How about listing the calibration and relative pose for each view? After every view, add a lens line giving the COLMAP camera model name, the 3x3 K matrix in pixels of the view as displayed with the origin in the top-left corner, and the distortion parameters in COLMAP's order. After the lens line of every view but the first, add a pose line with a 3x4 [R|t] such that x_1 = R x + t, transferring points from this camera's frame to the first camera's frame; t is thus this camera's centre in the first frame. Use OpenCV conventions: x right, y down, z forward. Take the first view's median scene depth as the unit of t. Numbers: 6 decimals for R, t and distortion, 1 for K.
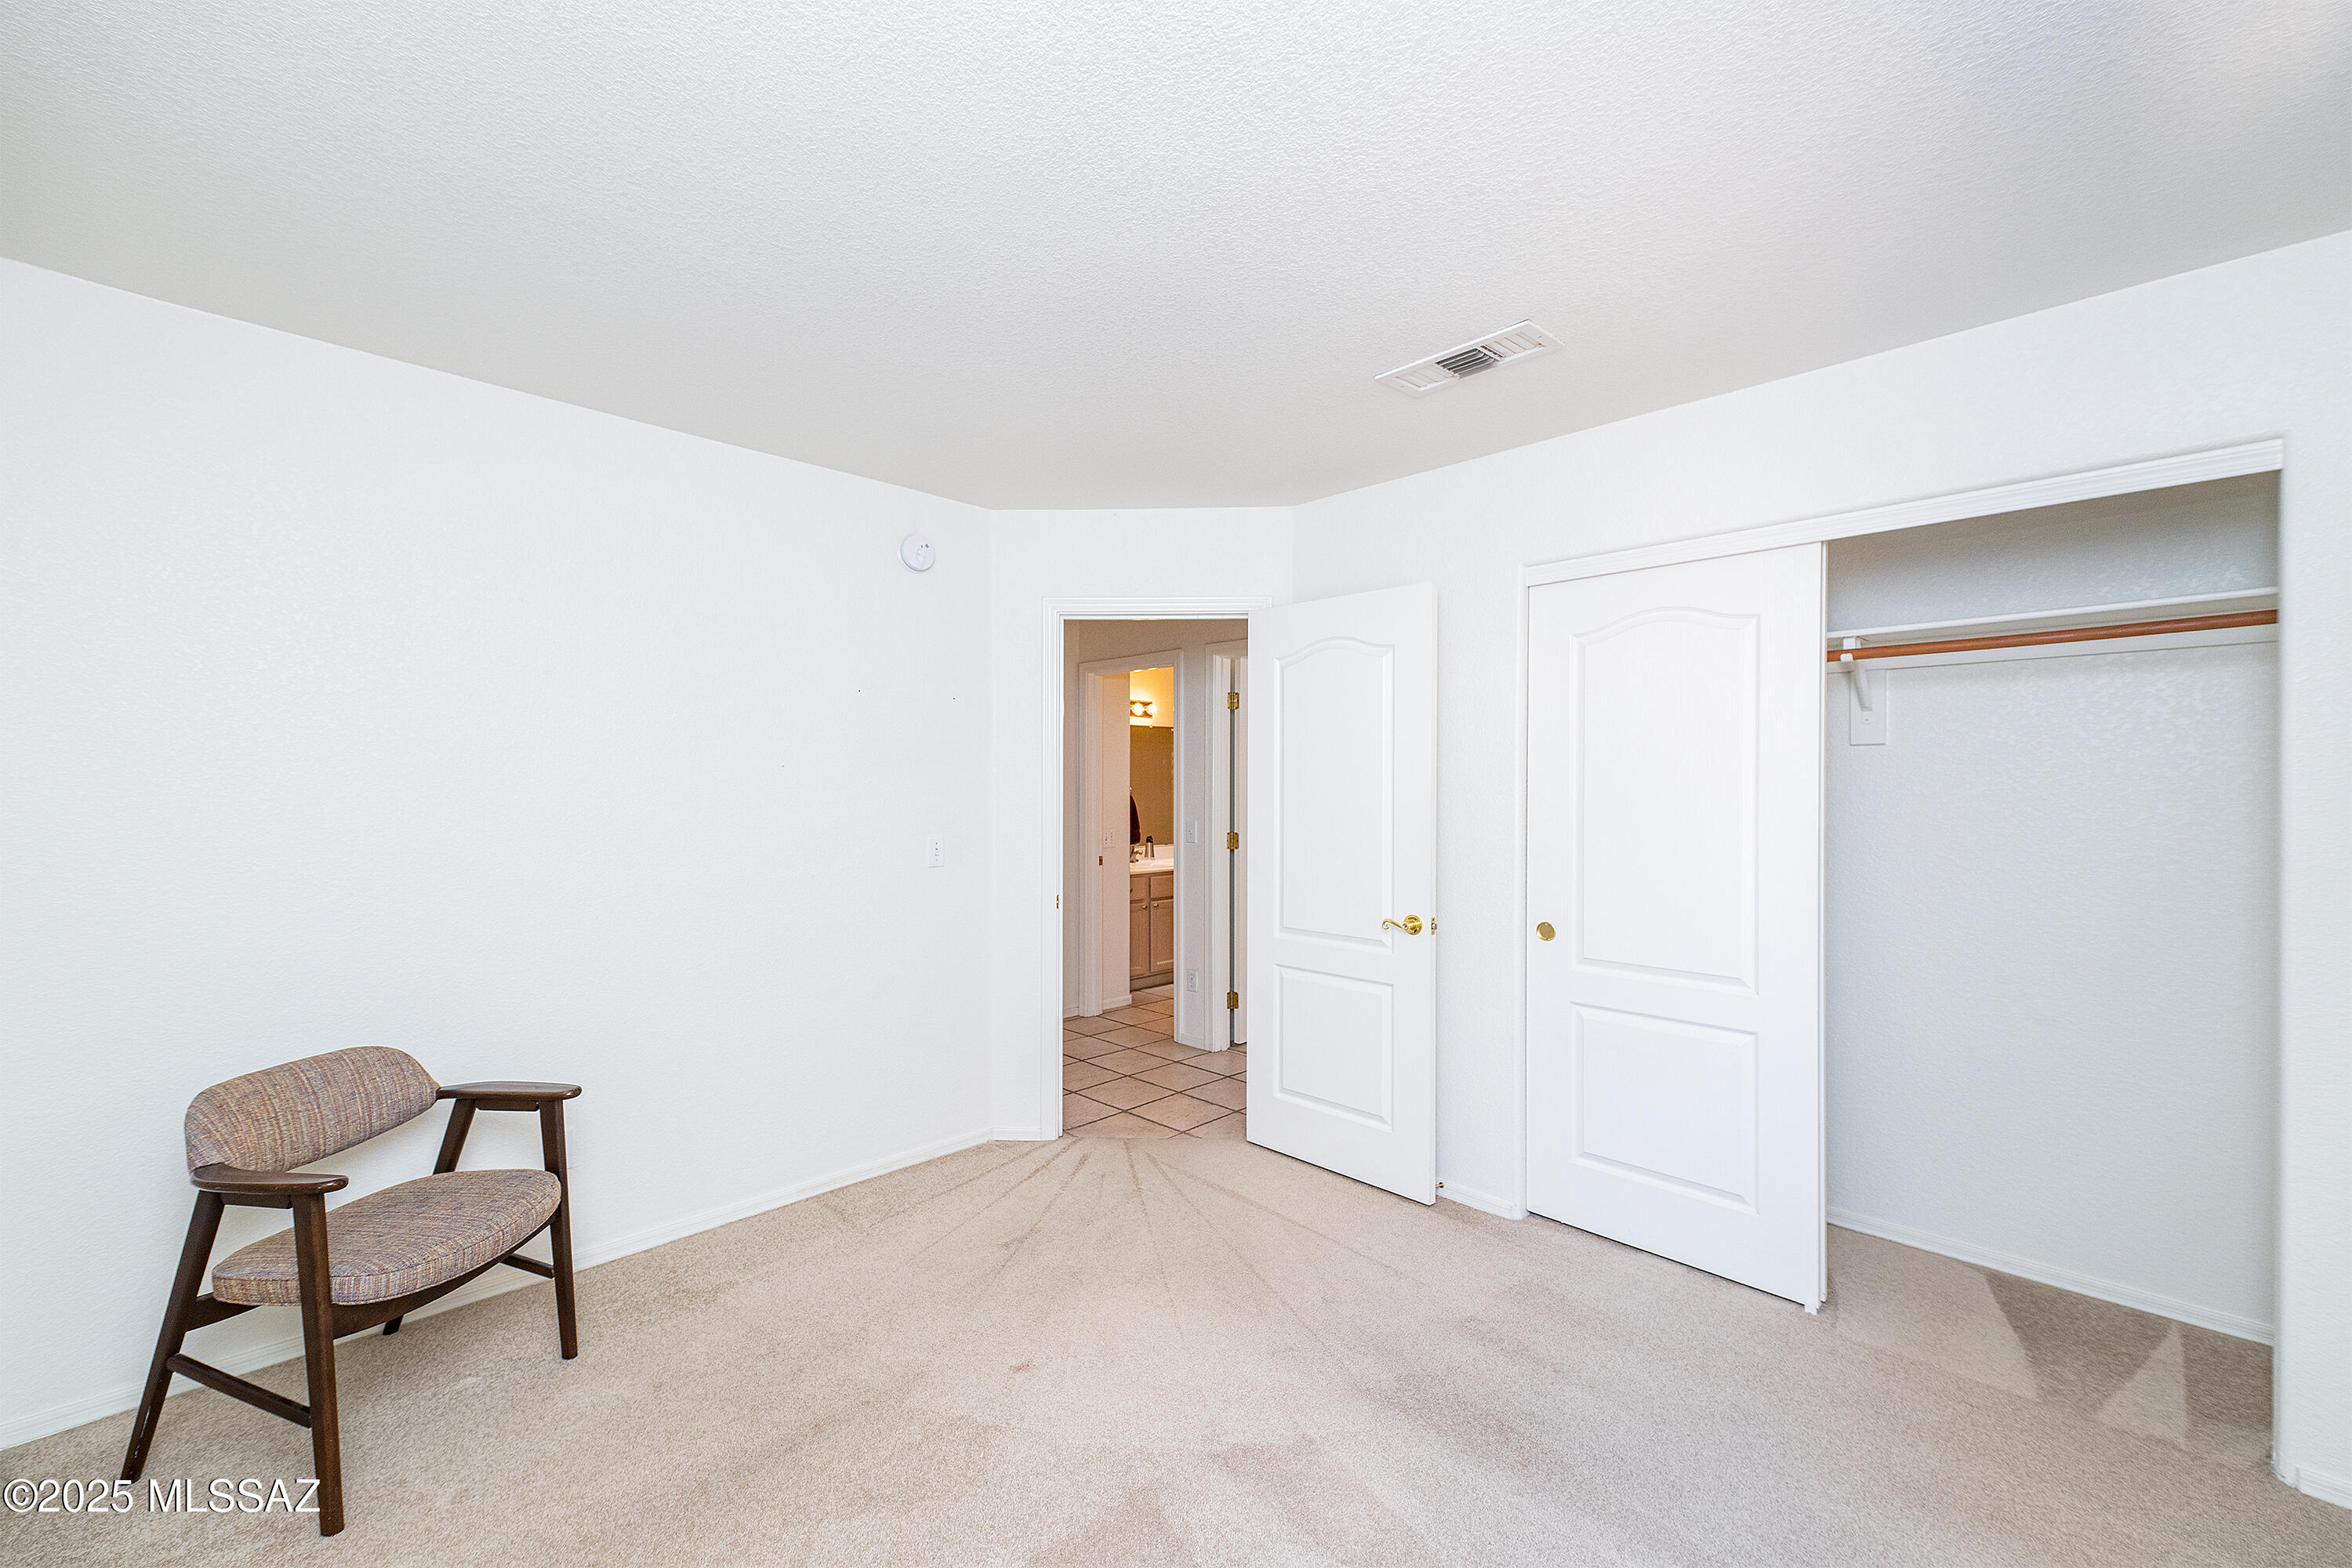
lens RADIAL K [[934.5, 0, 1183.6], [0, 934.5, 785.9], [0, 0, 1]] dist [0.012404, -0.000059]
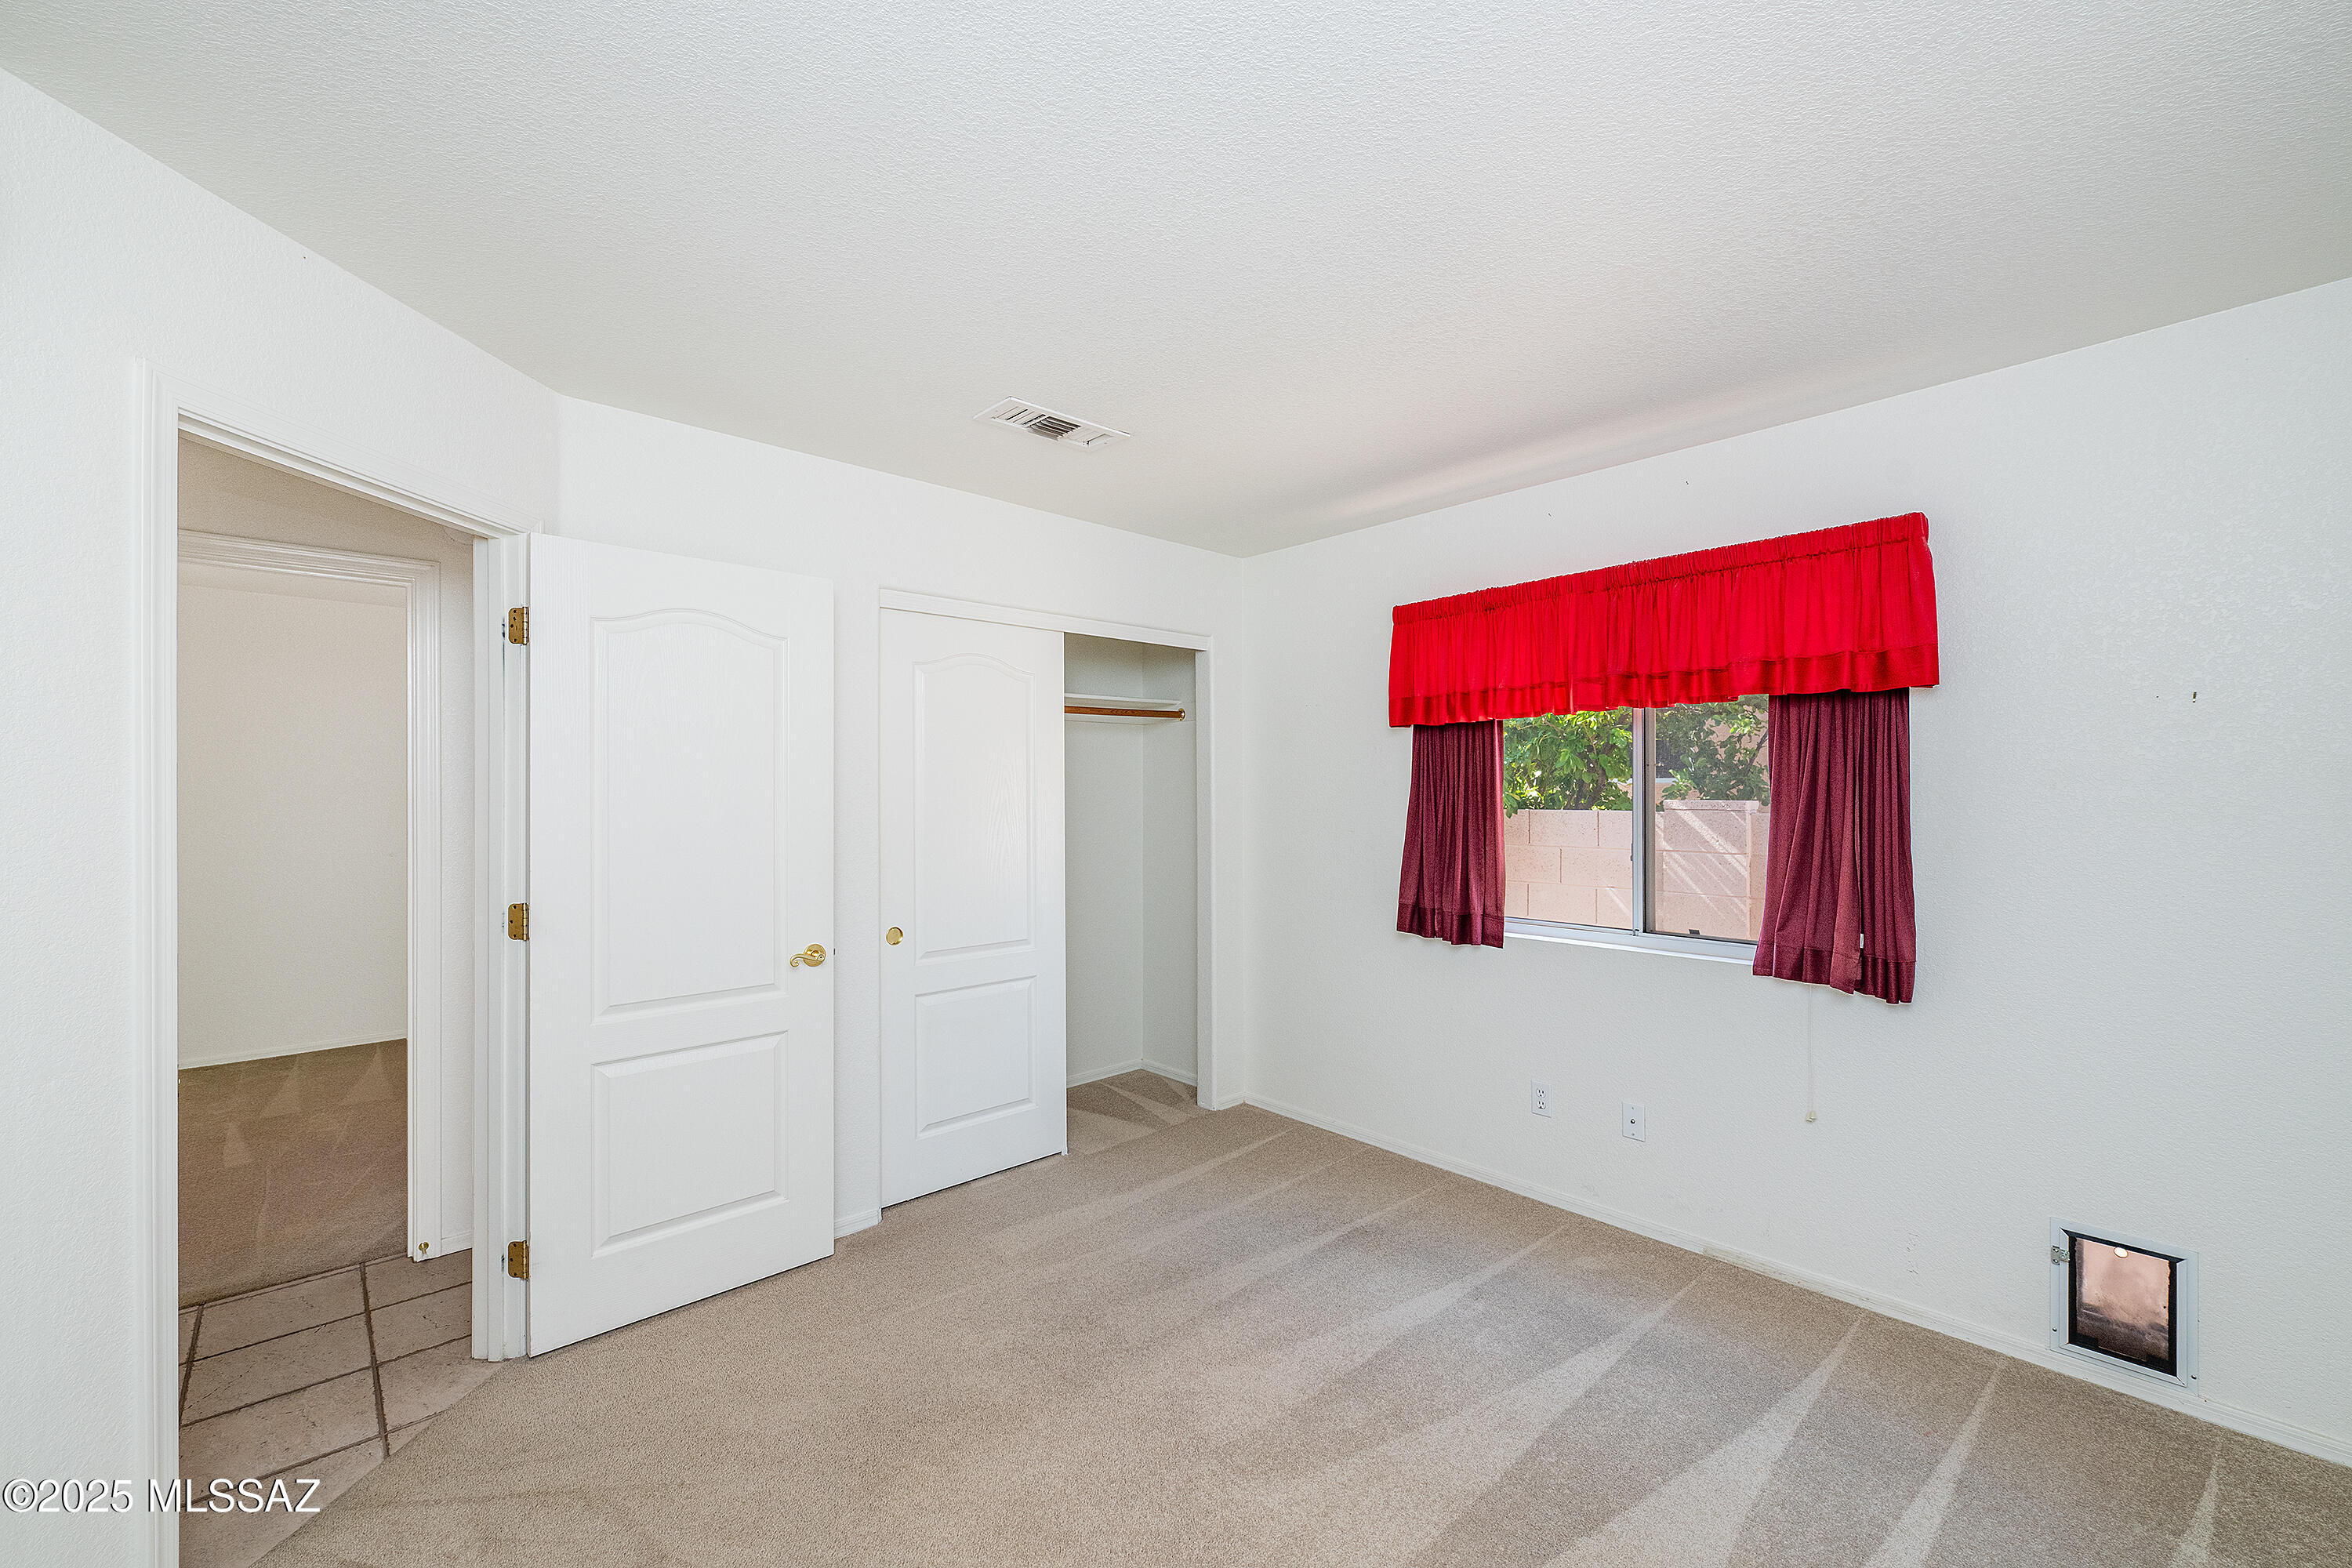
lens RADIAL K [[934.5, 0, 1183.6], [0, 934.5, 785.9], [0, 0, 1]] dist [0.012404, -0.000059]
pose [[0.031075, 0.003117, 0.999512, -0.731400], [0.003840, 0.999987, -0.003237, -0.010953], [-0.999510, 0.003939, 0.031063, 0.703983]]
